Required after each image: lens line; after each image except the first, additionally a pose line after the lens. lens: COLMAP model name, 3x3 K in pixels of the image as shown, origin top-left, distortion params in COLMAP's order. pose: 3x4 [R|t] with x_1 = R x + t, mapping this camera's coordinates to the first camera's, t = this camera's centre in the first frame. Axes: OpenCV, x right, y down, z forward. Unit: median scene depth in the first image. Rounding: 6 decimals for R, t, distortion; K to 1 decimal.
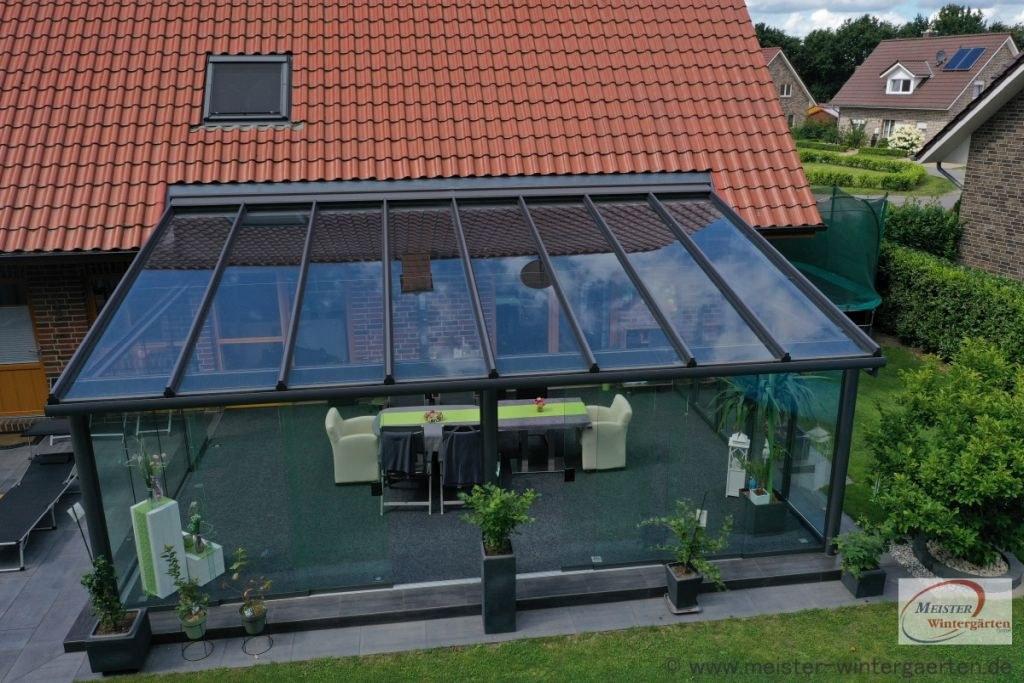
lens RADIAL K [[797.9, 0, 510.4], [0, 797.9, 346.8], [0, 0, 1]] dist [-0.008364, -0.002531]
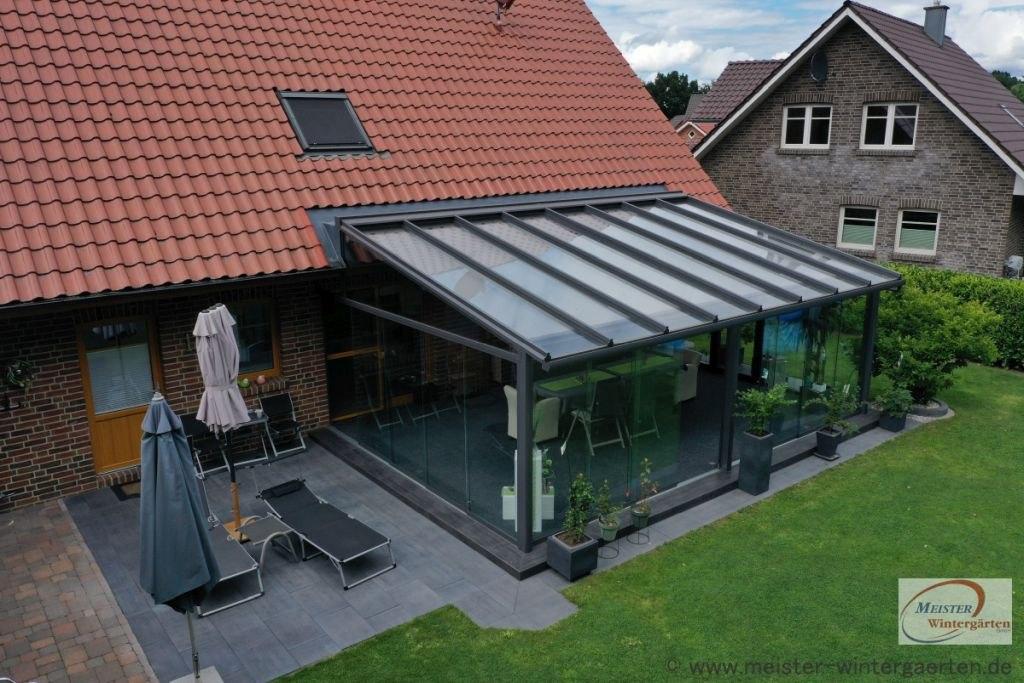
lens RADIAL K [[804.0, 0, 512.0], [0, 804.0, 341.5], [0, 0, 1]] dist [0.000147, -0.003197]
pose [[0.869232, -0.126119, 0.478048, -0.838143], [0.152127, 0.988233, -0.015897, 0.033851], [-0.470418, 0.086542, 0.878190, -0.069212]]
